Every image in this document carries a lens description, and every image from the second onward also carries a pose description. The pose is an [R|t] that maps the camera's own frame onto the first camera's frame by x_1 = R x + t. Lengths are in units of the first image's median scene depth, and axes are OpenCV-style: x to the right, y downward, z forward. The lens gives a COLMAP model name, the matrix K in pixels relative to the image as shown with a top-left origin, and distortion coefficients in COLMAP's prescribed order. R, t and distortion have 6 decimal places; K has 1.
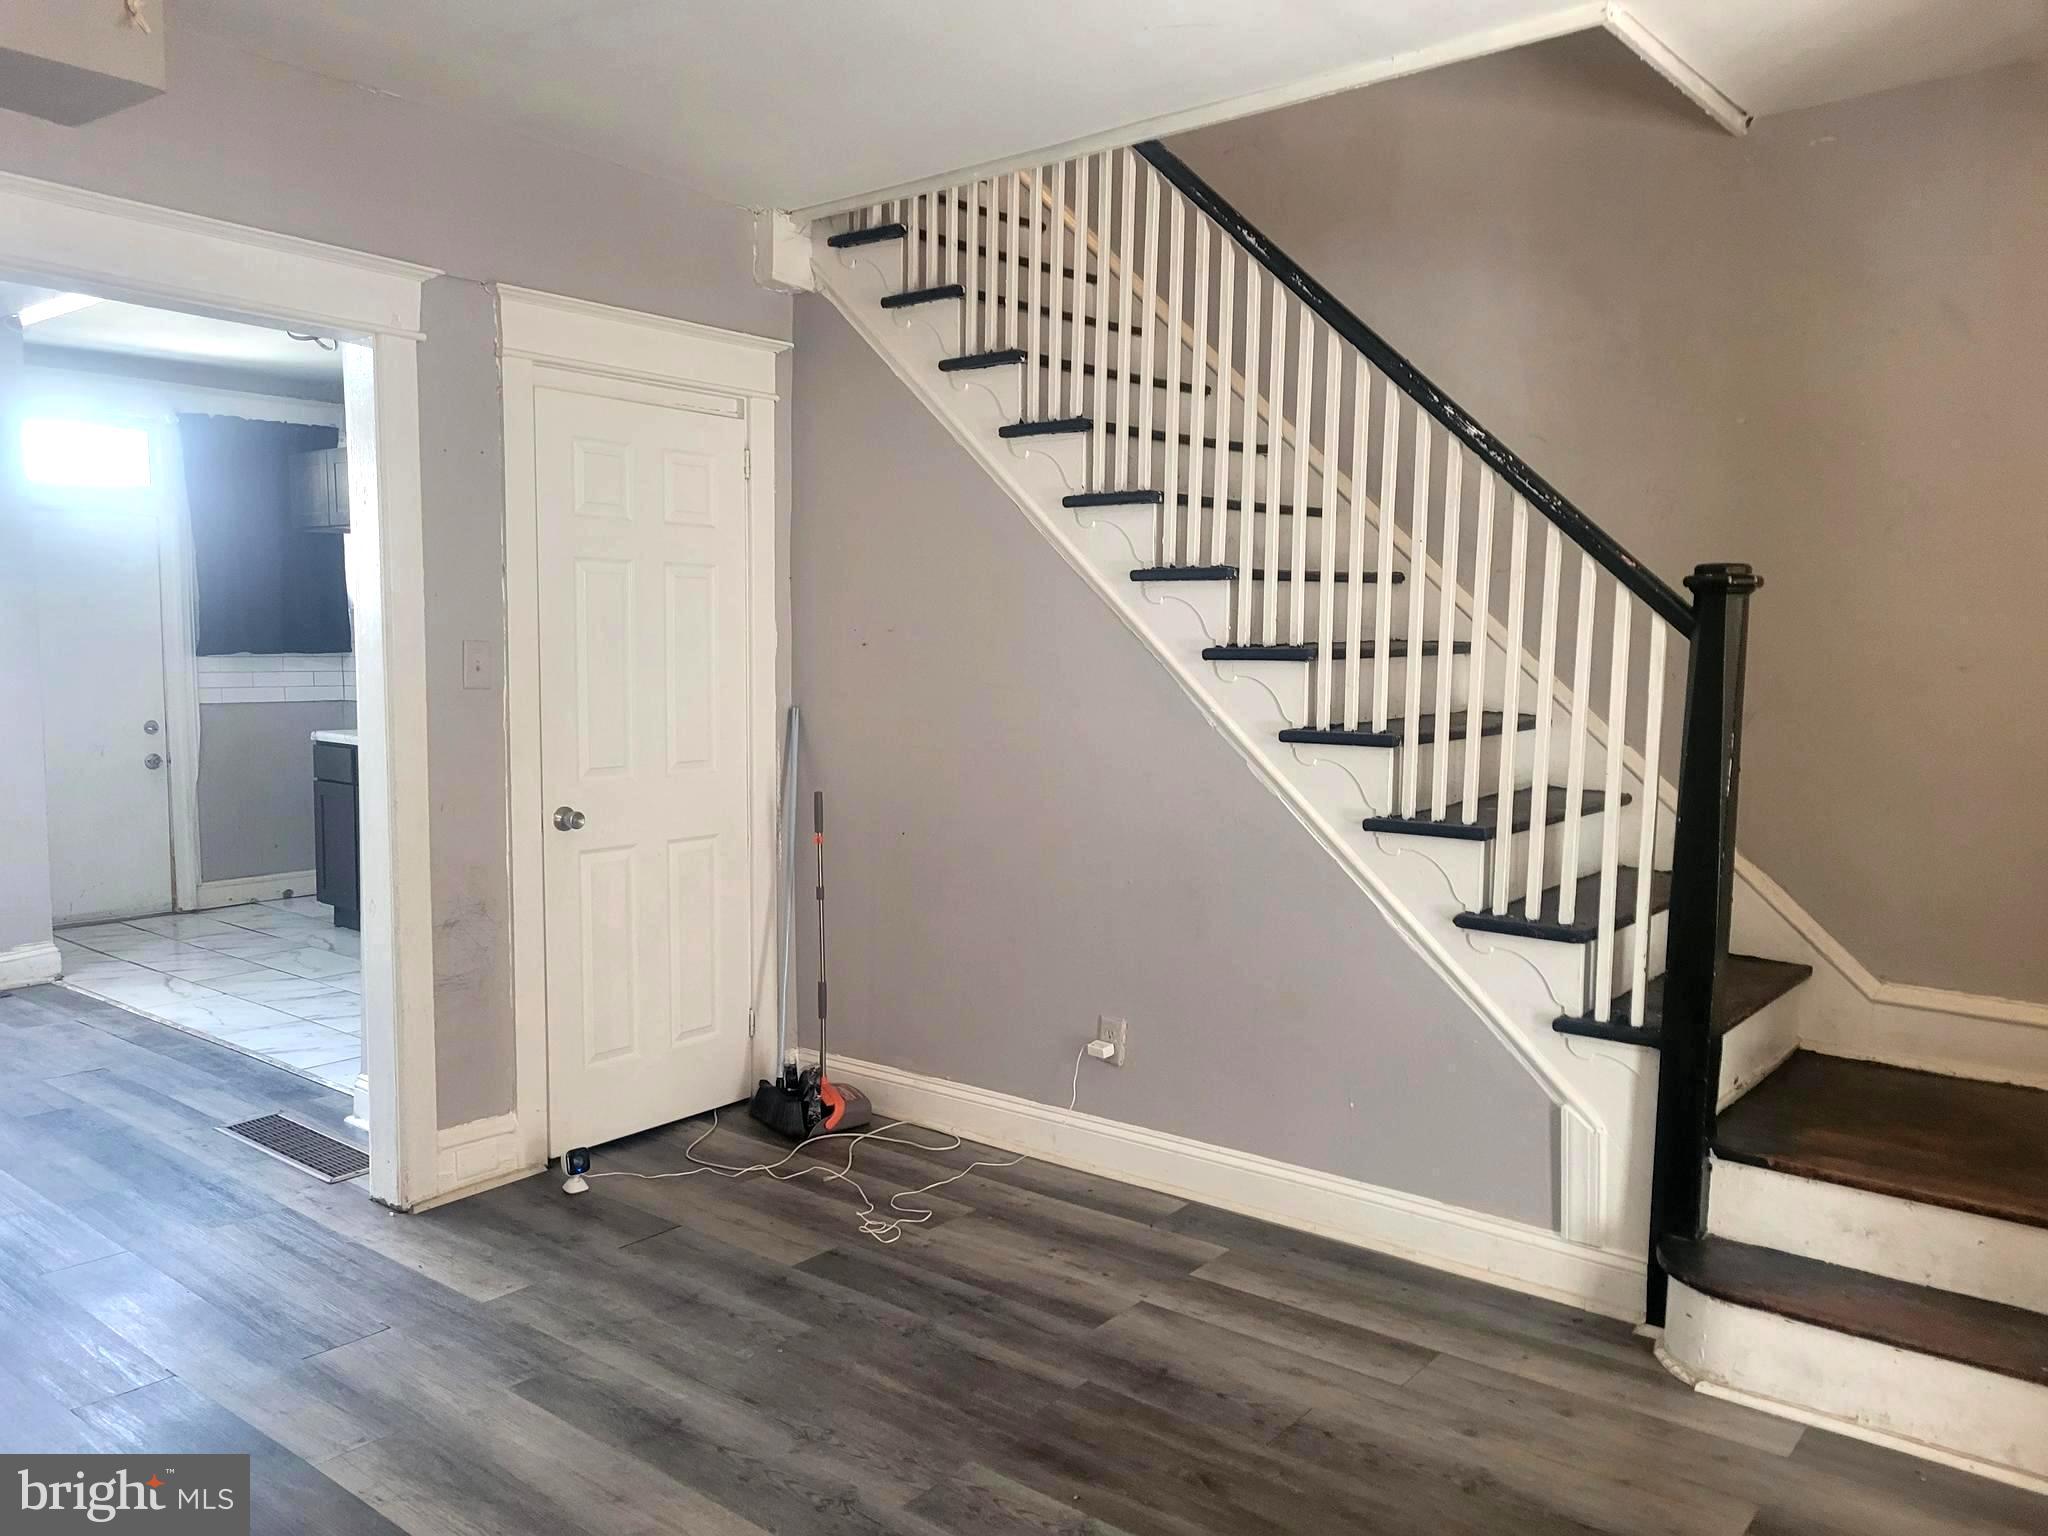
lens RADIAL K [[1538.0, 0, 1024.0], [0, 1538.0, 768.0], [0, 0, 1]] dist [0.038199, -0.001084]
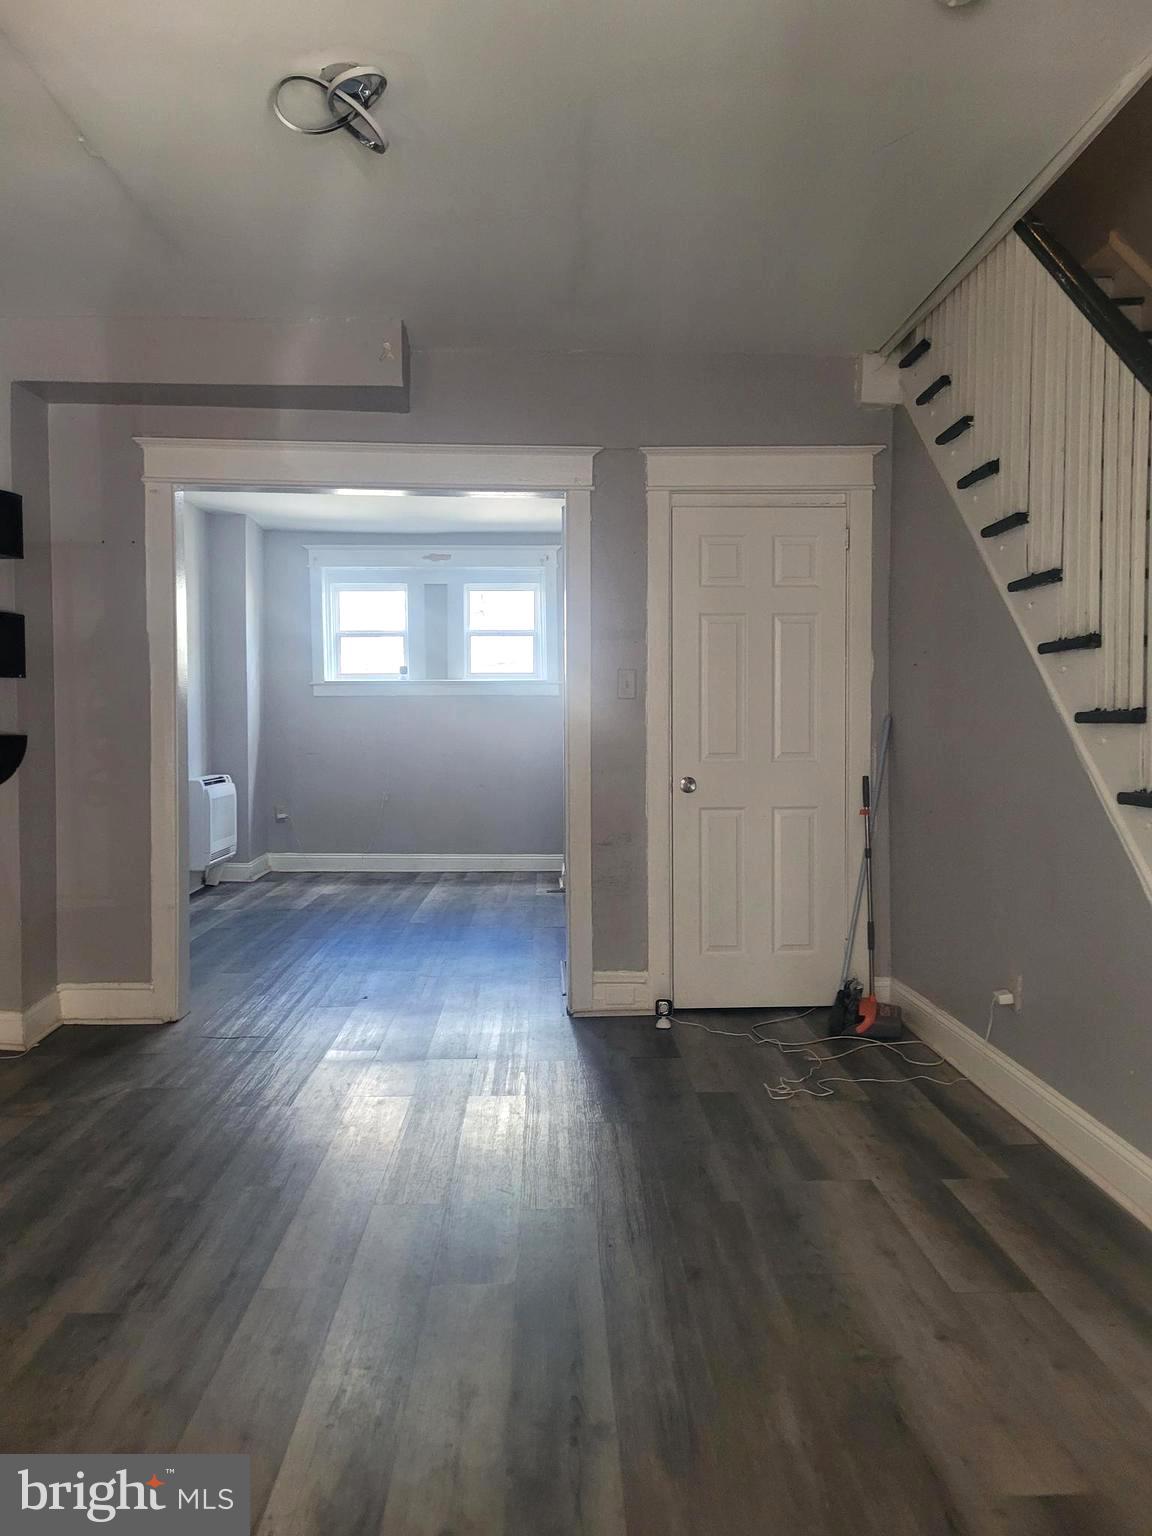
lens RADIAL K [[1175.2, 0, 598.7], [0, 1175.2, 732.3], [0, 0, 1]] dist [0.088096, -0.001171]
pose [[0.662800, -0.001984, -0.748794, 0.523900], [-0.051542, 0.997504, -0.048266, 0.043008], [0.747021, 0.070585, 0.661043, 0.164244]]
